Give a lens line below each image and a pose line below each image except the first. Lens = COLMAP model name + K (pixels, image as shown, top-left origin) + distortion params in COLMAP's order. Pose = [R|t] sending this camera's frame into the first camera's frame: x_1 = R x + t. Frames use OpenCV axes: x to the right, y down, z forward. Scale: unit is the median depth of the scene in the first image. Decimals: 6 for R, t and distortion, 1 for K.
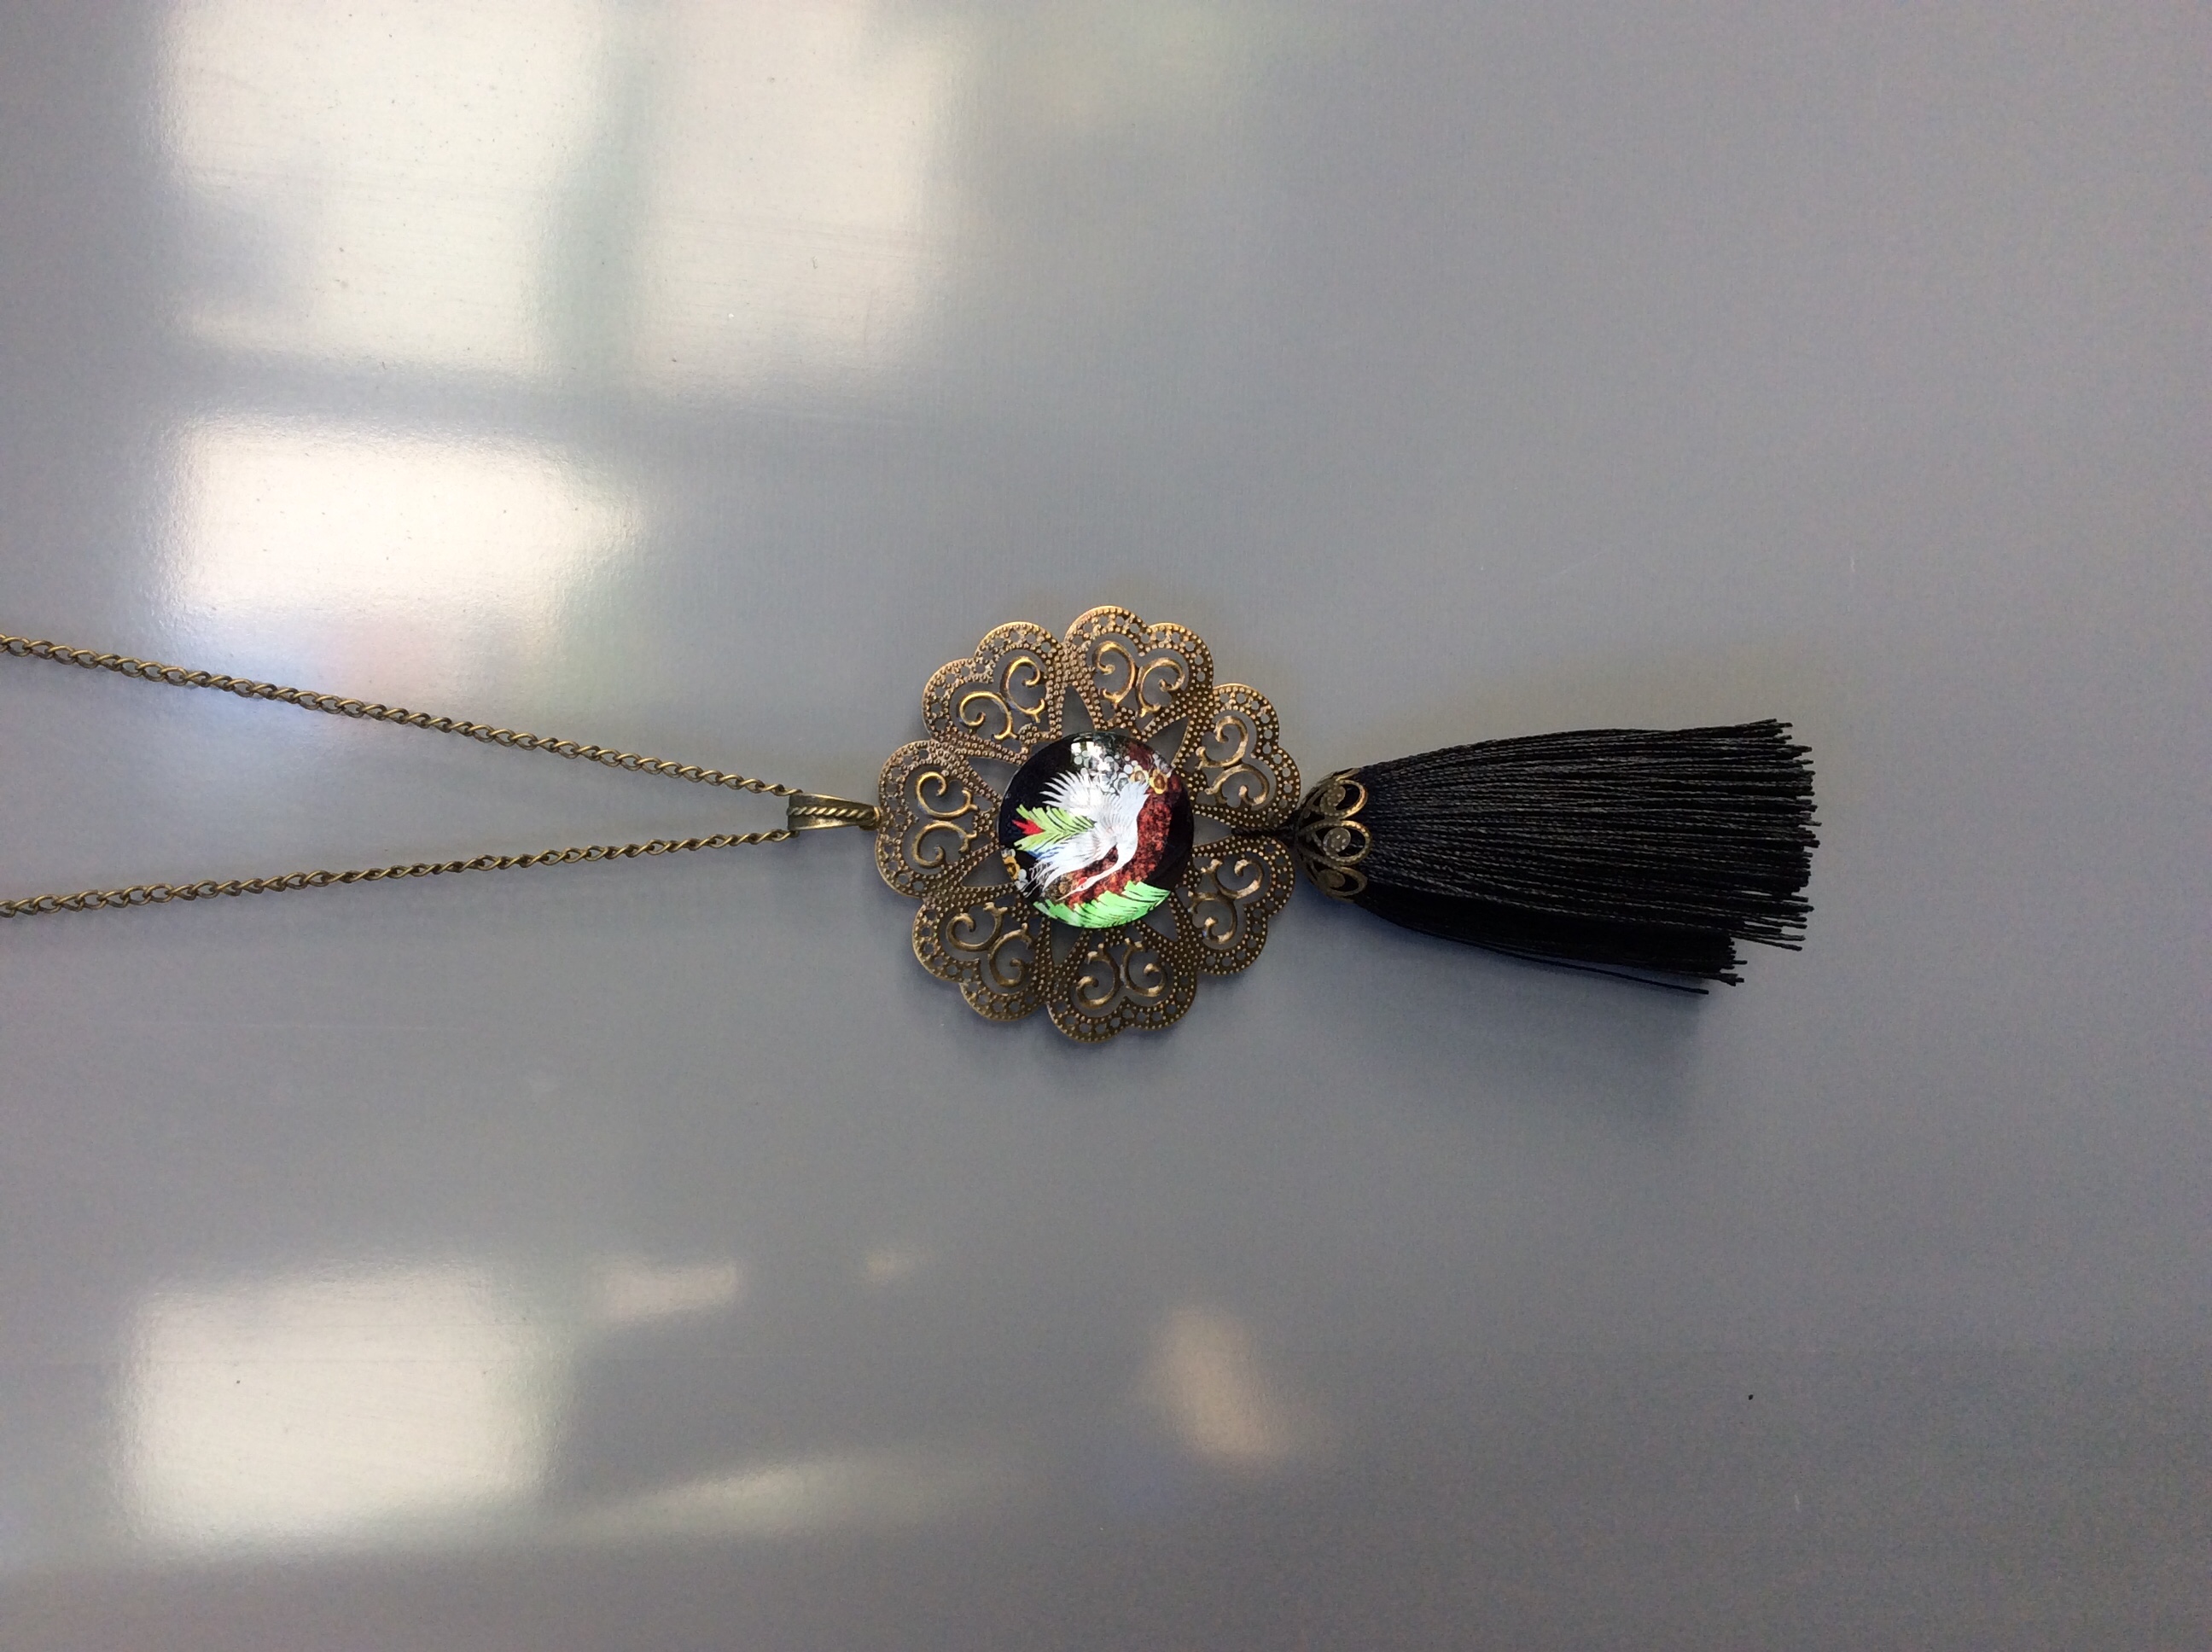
lens RADIAL K [[2094.4, 0, 1093.9], [0, 2094.4, 838.7], [0, 0, 1]] dist [0.034303, 0.000000]
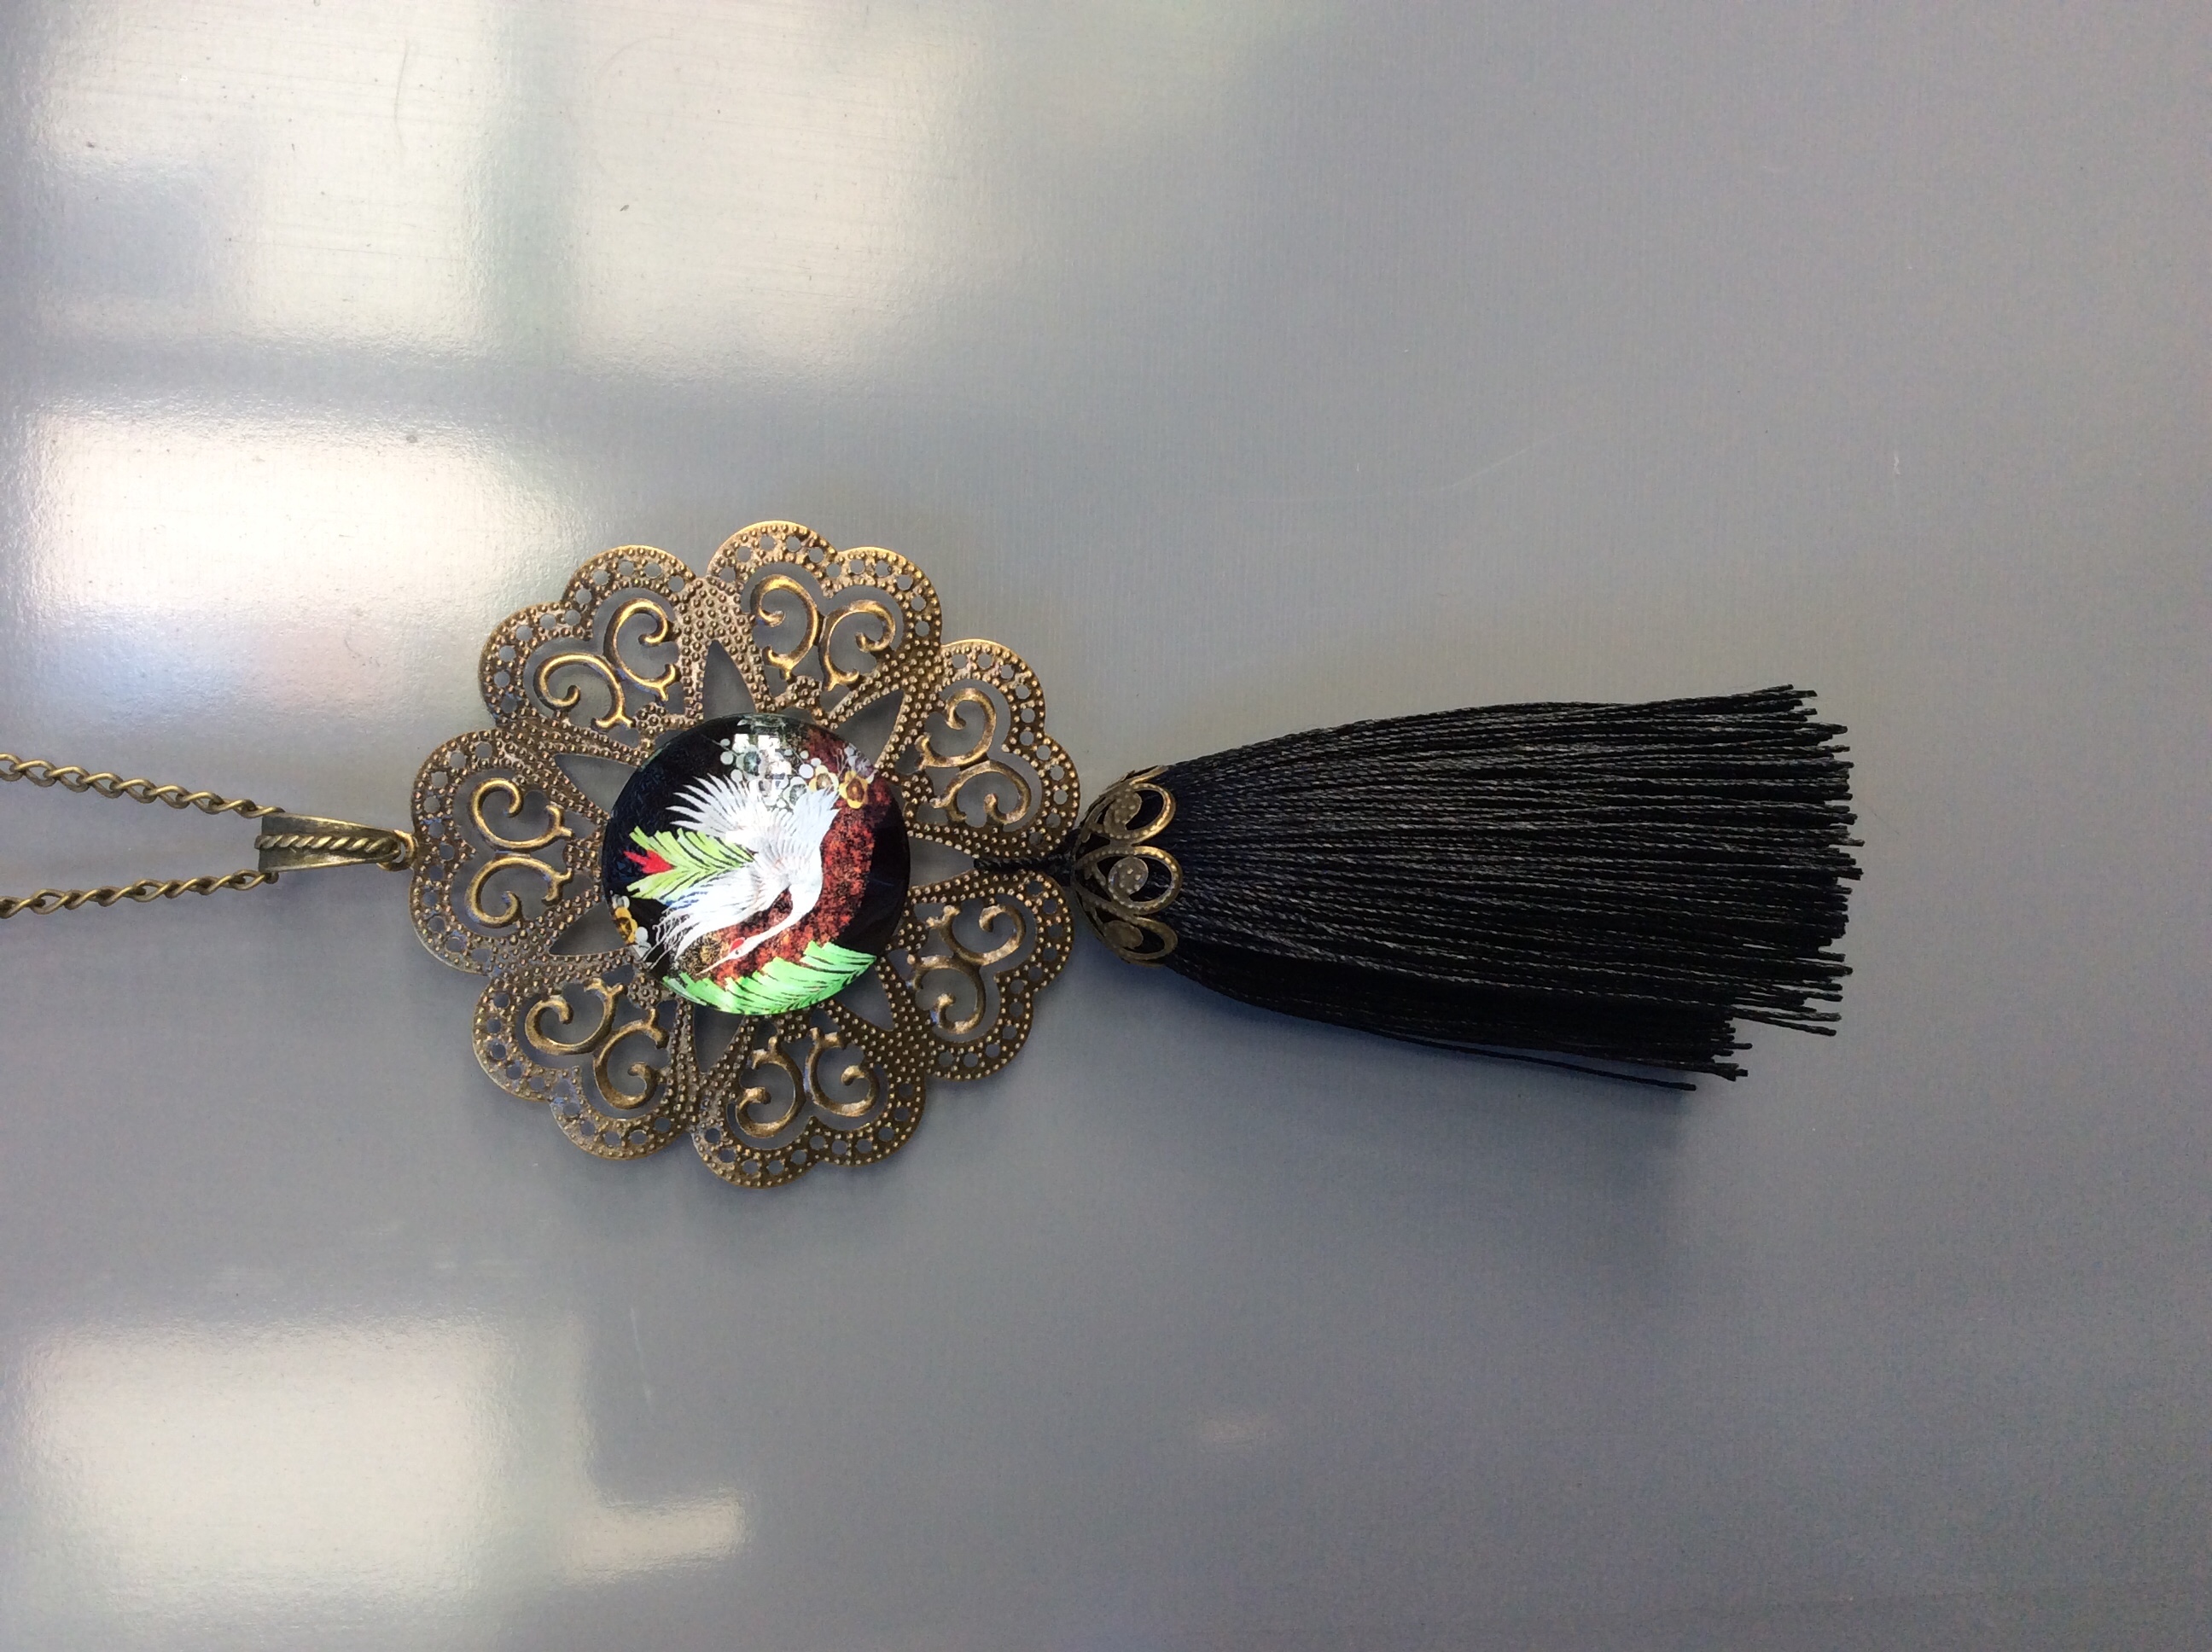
lens RADIAL K [[2094.4, 0, 1116.8], [0, 2094.4, 821.8], [0, 0, 1]] dist [0.034303, 0.000000]
pose [[0.999763, -0.010985, 0.018777, 0.099971], [0.011073, 0.999928, -0.004592, -0.013225], [-0.018725, 0.004798, 0.999813, 0.345892]]
